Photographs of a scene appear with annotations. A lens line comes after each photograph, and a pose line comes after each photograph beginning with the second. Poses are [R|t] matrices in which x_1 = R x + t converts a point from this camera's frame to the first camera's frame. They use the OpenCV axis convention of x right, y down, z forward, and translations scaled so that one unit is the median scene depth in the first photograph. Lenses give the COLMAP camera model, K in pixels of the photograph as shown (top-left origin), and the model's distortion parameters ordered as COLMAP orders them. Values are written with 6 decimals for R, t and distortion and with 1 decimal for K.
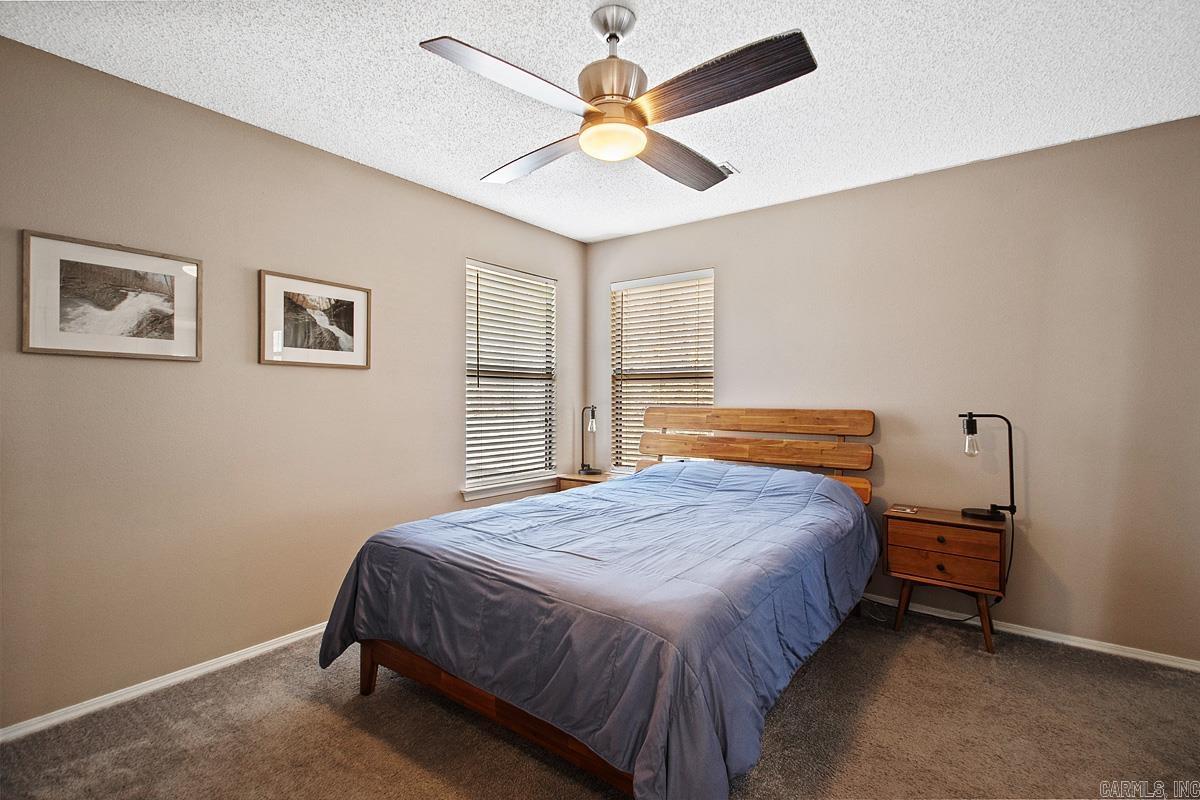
lens RADIAL K [[563.7, 0, 595.6], [0, 563.7, 398.7], [0, 0, 1]] dist [0.033184, -0.017417]
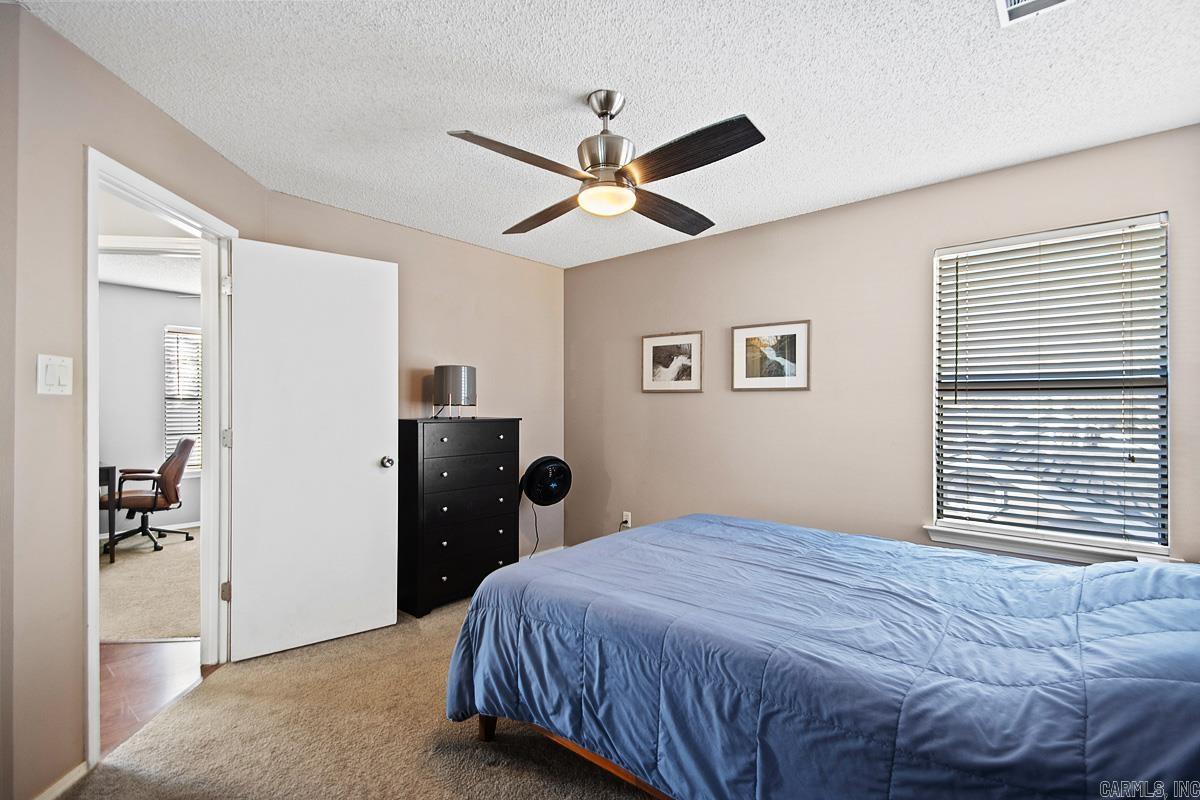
lens RADIAL K [[563.7, 0, 593.4], [0, 563.7, 402.9], [0, 0, 1]] dist [0.033184, -0.017417]
pose [[-0.100895, -0.007959, -0.994865, 0.857851], [-0.006271, 0.999953, -0.007364, -0.017541], [0.994877, 0.005496, -0.100940, 0.763508]]
